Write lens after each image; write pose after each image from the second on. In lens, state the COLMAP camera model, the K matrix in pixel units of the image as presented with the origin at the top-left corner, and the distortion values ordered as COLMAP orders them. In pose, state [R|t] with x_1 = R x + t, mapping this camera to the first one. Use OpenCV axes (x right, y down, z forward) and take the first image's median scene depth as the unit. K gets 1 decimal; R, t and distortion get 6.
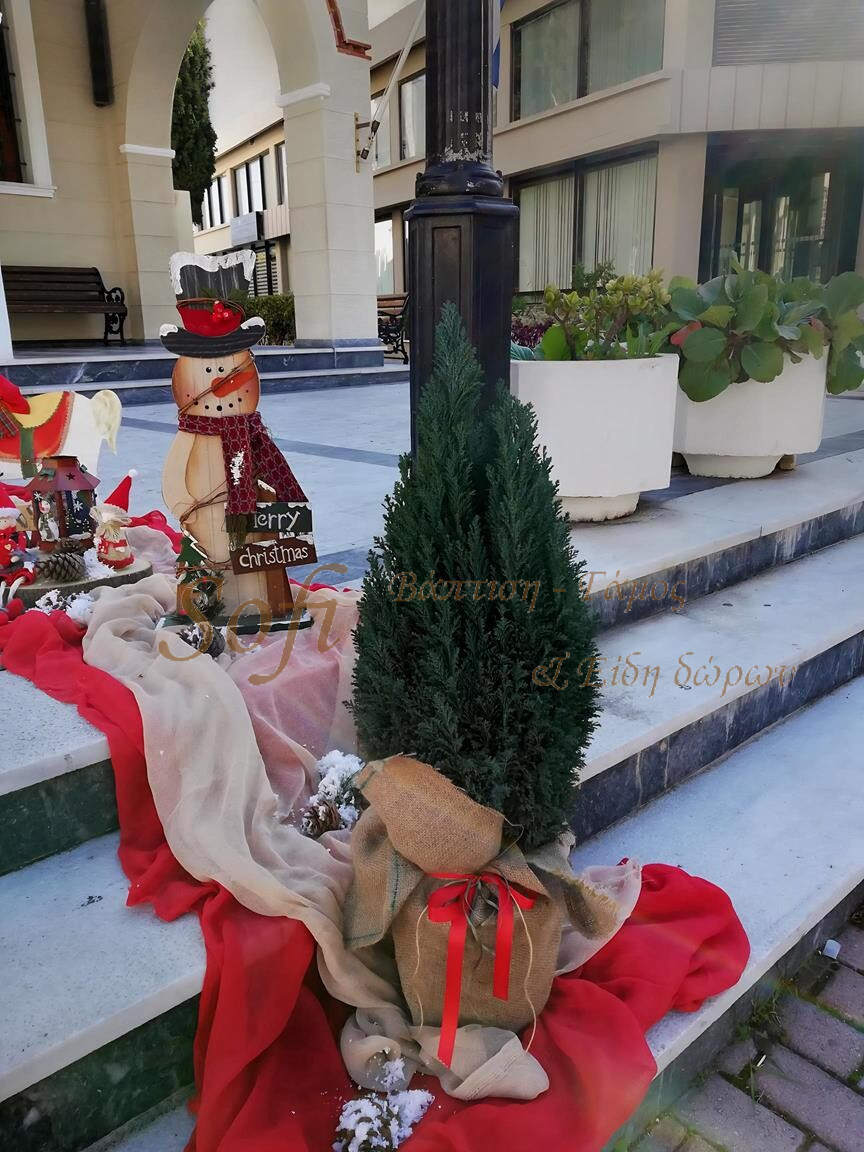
lens RADIAL K [[879.1, 0, 431.7], [0, 879.1, 578.6], [0, 0, 1]] dist [0.003217, -0.006797]
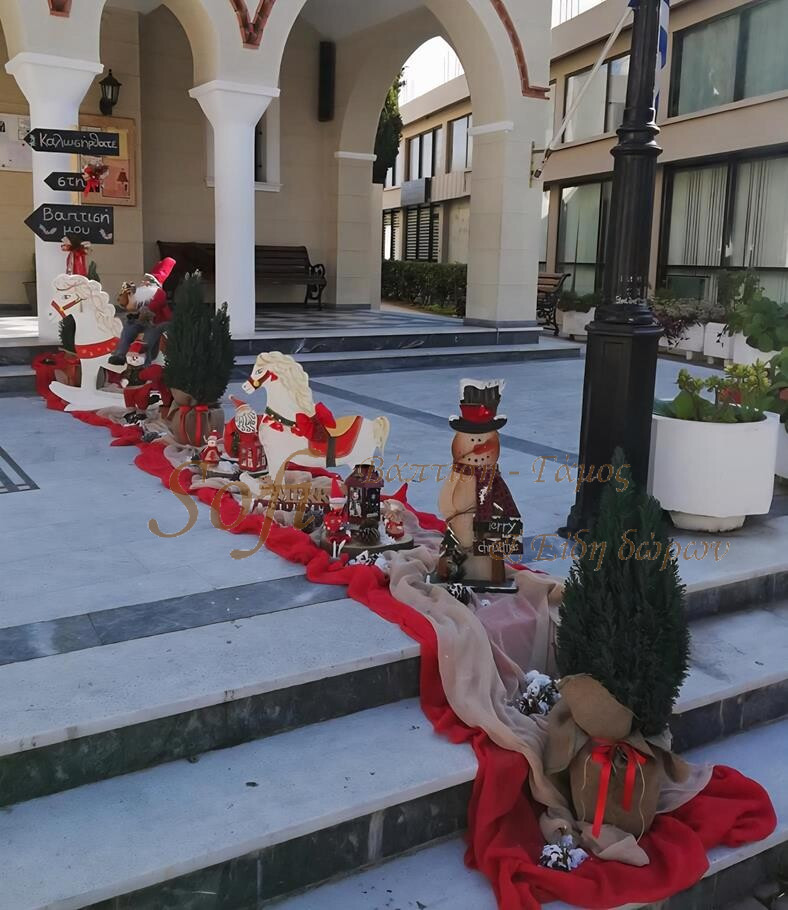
lens RADIAL K [[846.3, 0, 369.5], [0, 846.3, 385.4], [0, 0, 1]] dist [0.048642, -0.073840]
pose [[0.970888, 0.070092, -0.229050, -0.067520], [-0.102832, 0.985594, -0.134274, -0.088850], [0.216339, 0.153918, 0.964109, -0.687837]]
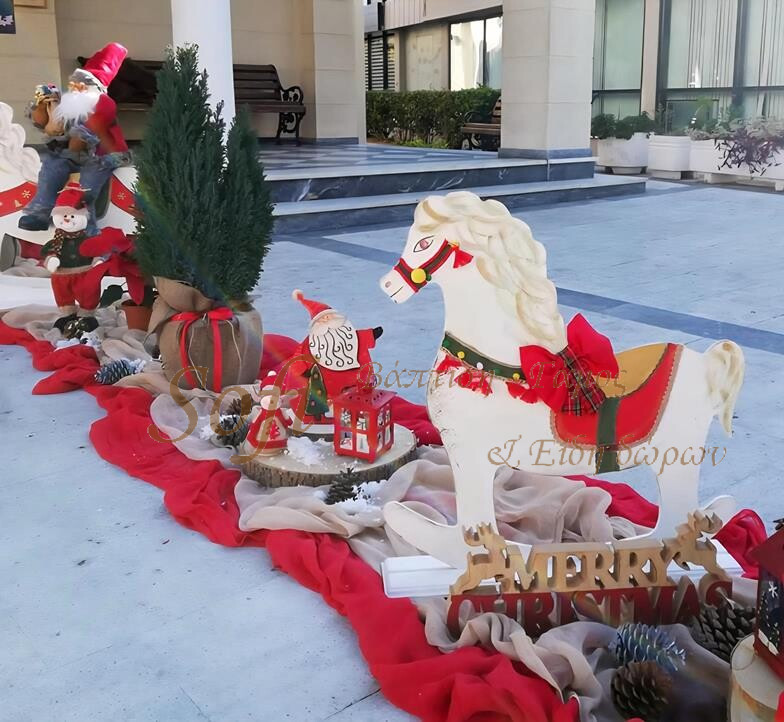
lens RADIAL K [[886.7, 0, 433.7], [0, 886.7, 283.2], [0, 0, 1]] dist [0.035749, 0.000000]
pose [[0.994561, 0.036106, -0.097694, -0.746244], [-0.044608, 0.995271, -0.086287, -0.272735], [0.094116, 0.090176, 0.991469, 0.470785]]
